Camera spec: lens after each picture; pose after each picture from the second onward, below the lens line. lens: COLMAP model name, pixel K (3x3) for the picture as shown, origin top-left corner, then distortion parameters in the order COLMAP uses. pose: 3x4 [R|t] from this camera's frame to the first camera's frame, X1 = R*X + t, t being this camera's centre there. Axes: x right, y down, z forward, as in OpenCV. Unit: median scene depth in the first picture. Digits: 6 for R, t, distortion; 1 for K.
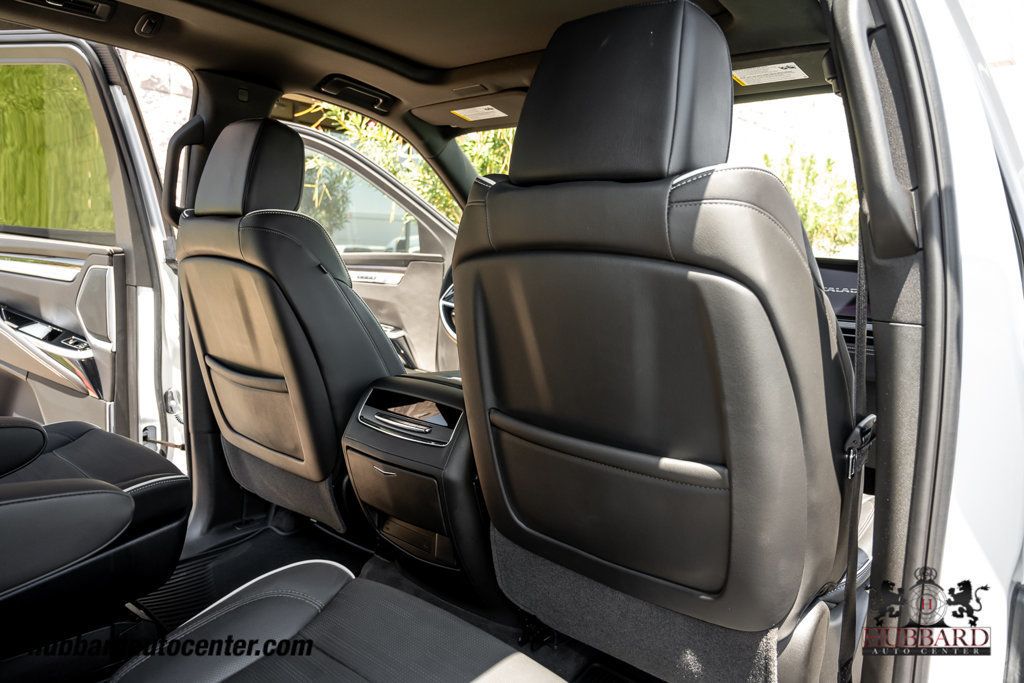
lens RADIAL K [[685.1, 0, 512.0], [0, 685.1, 341.5], [0, 0, 1]] dist [-0.022842, 0.008400]
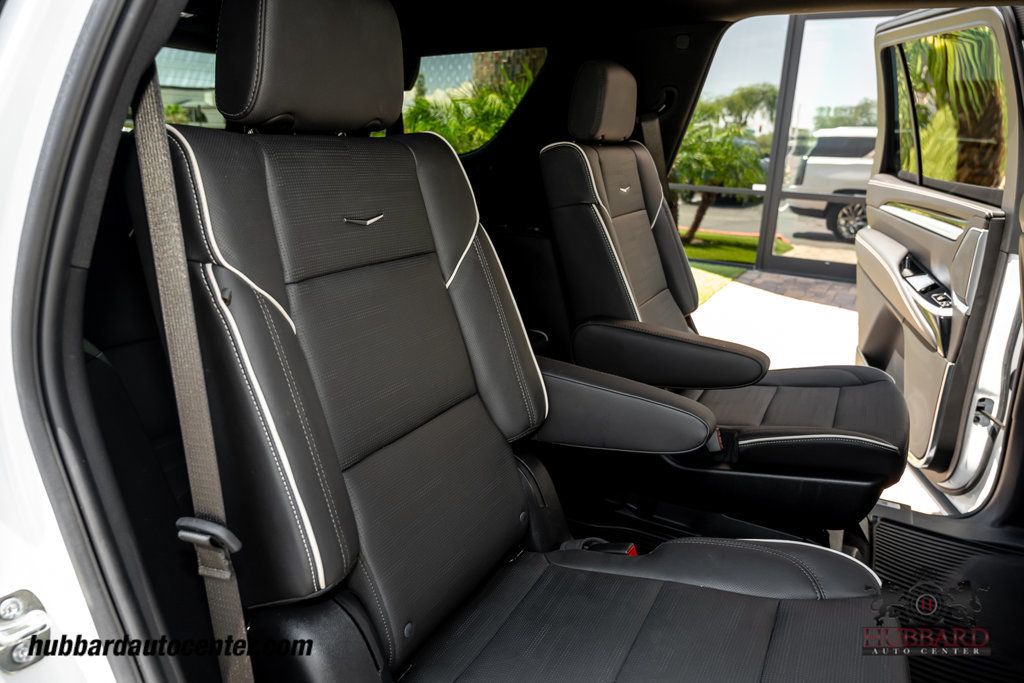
lens RADIAL K [[685.1, 0, 512.0], [0, 685.1, 341.5], [0, 0, 1]] dist [-0.022842, 0.008400]
pose [[0.216103, 0.238465, -0.946802, 0.244141], [-0.144750, 0.966825, 0.210469, -0.067134], [0.965581, 0.091567, 0.243451, 0.129004]]
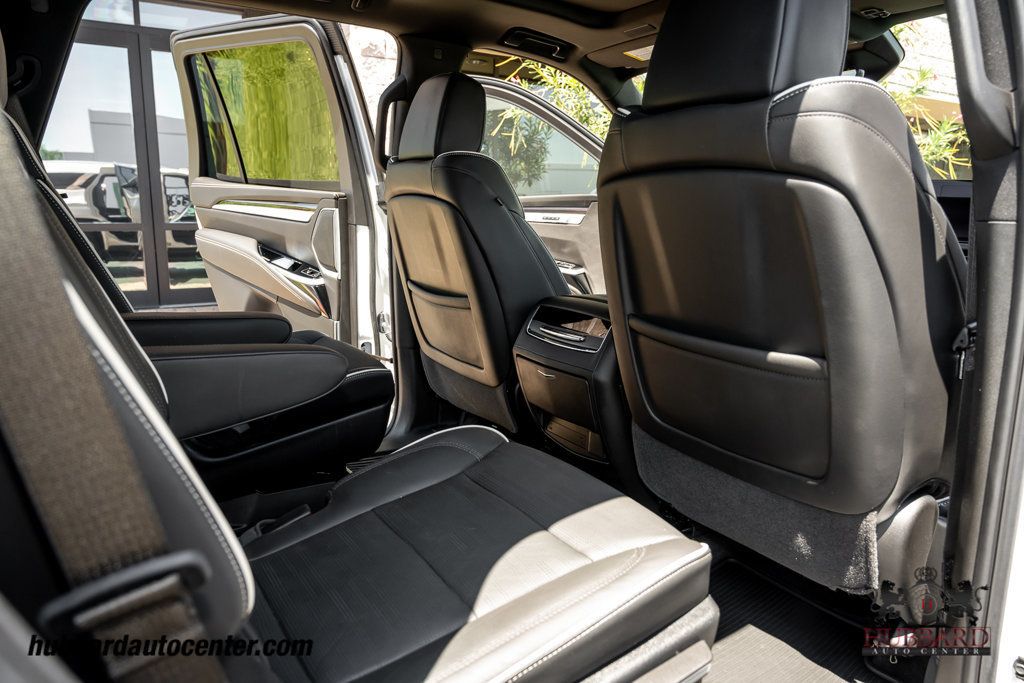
lens RADIAL K [[685.1, 0, 512.0], [0, 685.1, 341.5], [0, 0, 1]] dist [-0.022842, 0.008400]
pose [[0.958693, 0.030400, -0.282814, 0.065154], [-0.010679, 0.997418, 0.071012, 0.038995], [0.284243, -0.065058, 0.956542, -0.096681]]
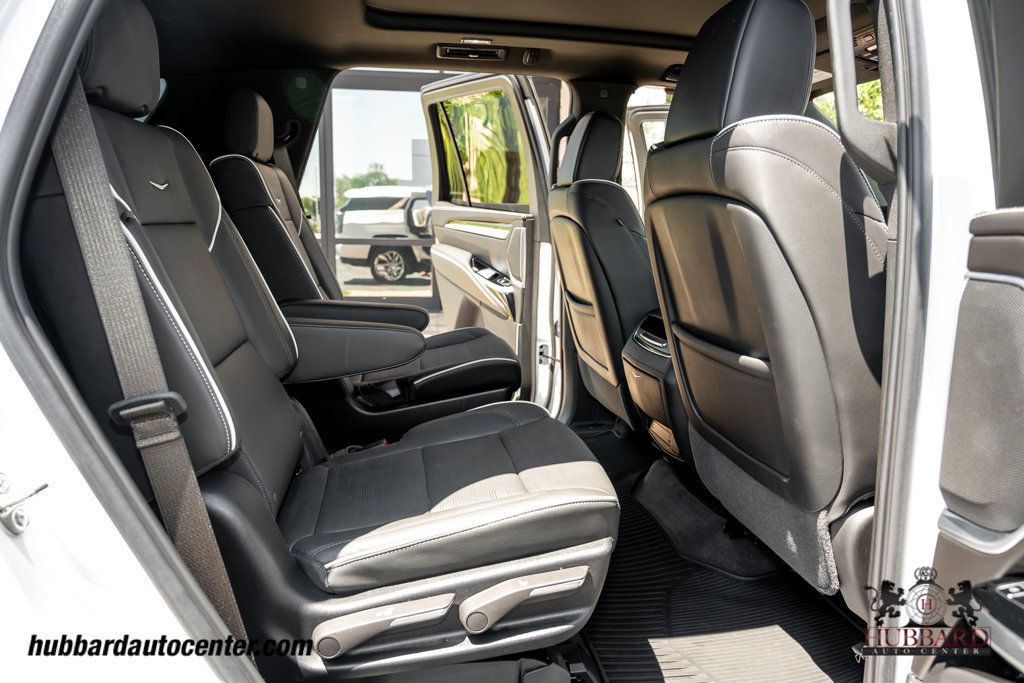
lens RADIAL K [[685.1, 0, 512.0], [0, 685.1, 341.5], [0, 0, 1]] dist [-0.022842, 0.008400]
pose [[0.763912, 0.085616, -0.639615, 0.351504], [-0.063968, 0.996325, 0.056964, 0.049741], [0.642142, -0.002600, 0.766582, -0.120779]]
